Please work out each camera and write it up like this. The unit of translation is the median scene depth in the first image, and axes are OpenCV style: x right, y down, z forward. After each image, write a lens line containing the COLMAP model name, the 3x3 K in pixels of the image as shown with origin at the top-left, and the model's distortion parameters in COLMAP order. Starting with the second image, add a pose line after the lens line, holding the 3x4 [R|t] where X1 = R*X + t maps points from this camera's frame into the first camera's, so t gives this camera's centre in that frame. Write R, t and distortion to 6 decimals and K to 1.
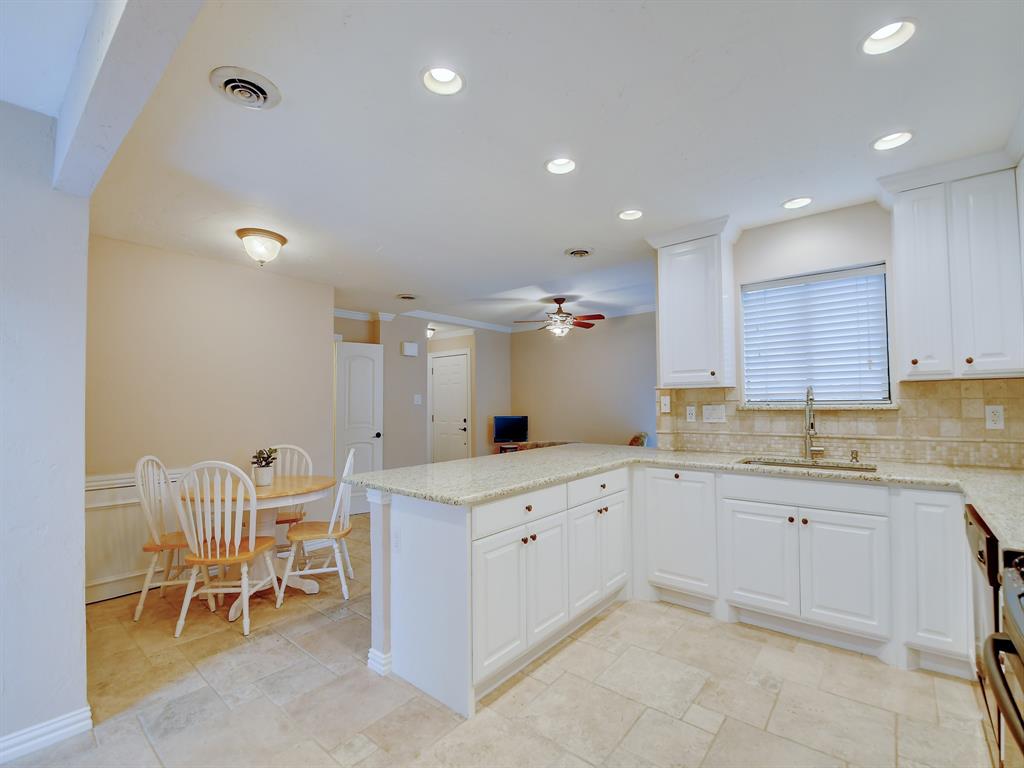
lens RADIAL K [[447.8, 0, 531.7], [0, 447.8, 390.7], [0, 0, 1]] dist [-0.010743, -0.008307]
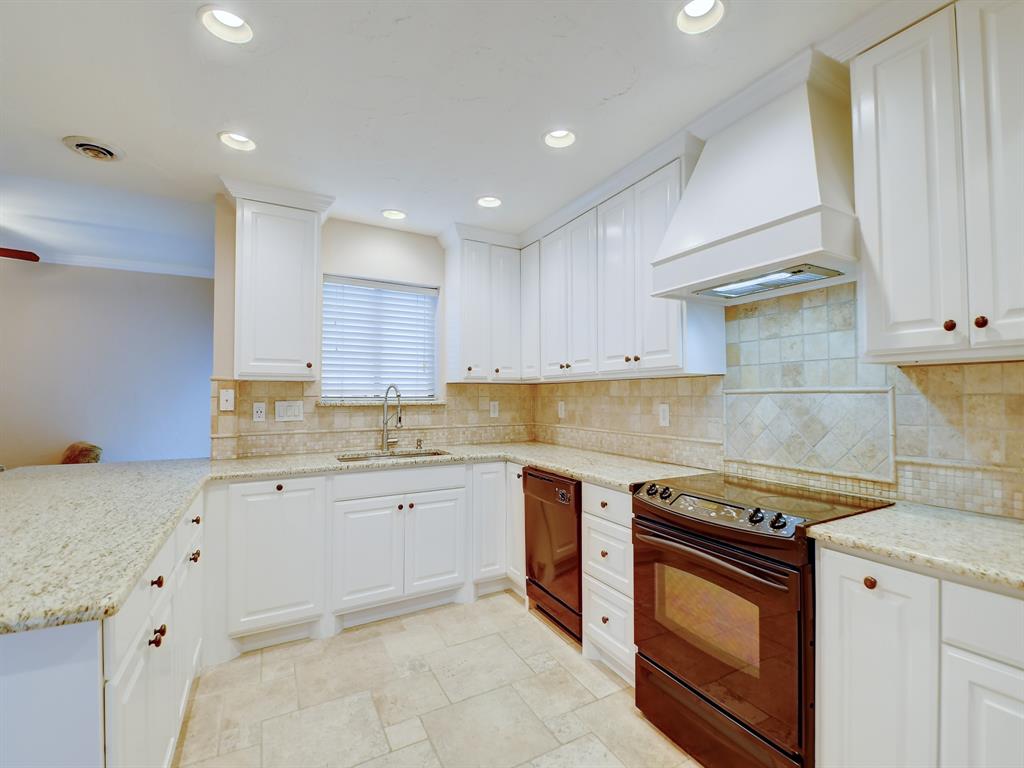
lens RADIAL K [[447.8, 0, 521.1], [0, 447.8, 387.0], [0, 0, 1]] dist [-0.010743, -0.008307]
pose [[0.368450, 0.031957, 0.929098, -0.290854], [-0.026335, 0.999367, -0.023930, 0.016344], [-0.929274, -0.015650, 0.369058, 0.306804]]
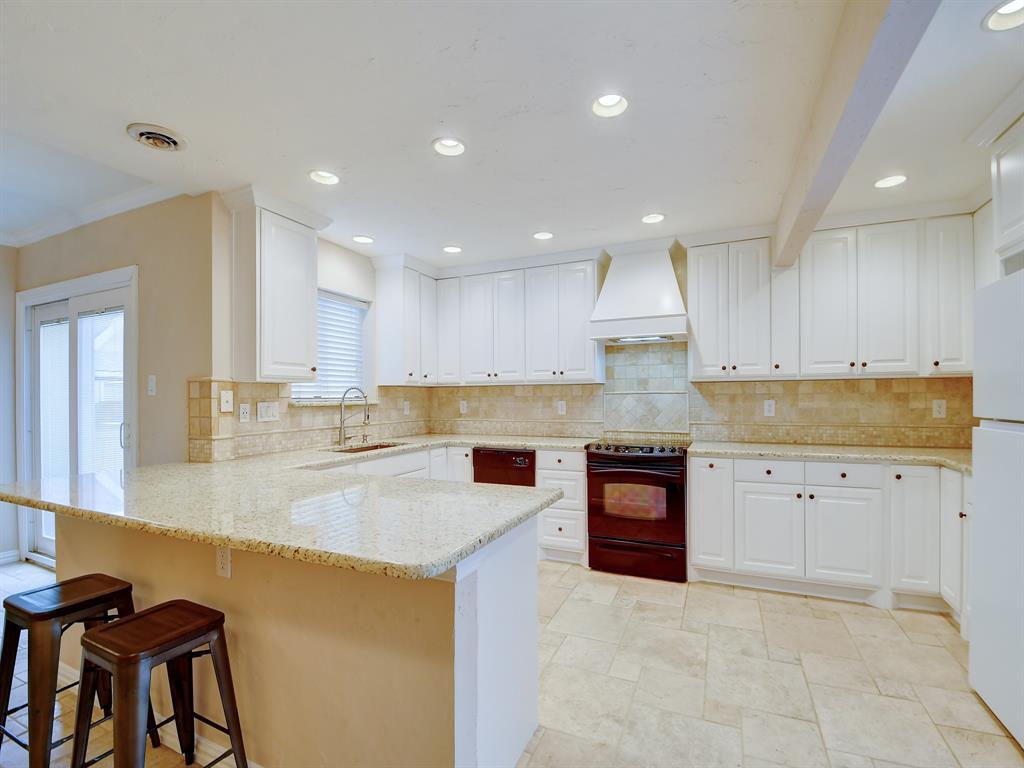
lens RADIAL K [[447.8, 0, 519.2], [0, 447.8, 394.1], [0, 0, 1]] dist [-0.010743, -0.008307]
pose [[-0.257107, 0.021781, 0.966138, -0.726936], [-0.013051, 0.999577, -0.026008, 0.040117], [-0.966295, -0.019296, -0.256714, 0.896049]]
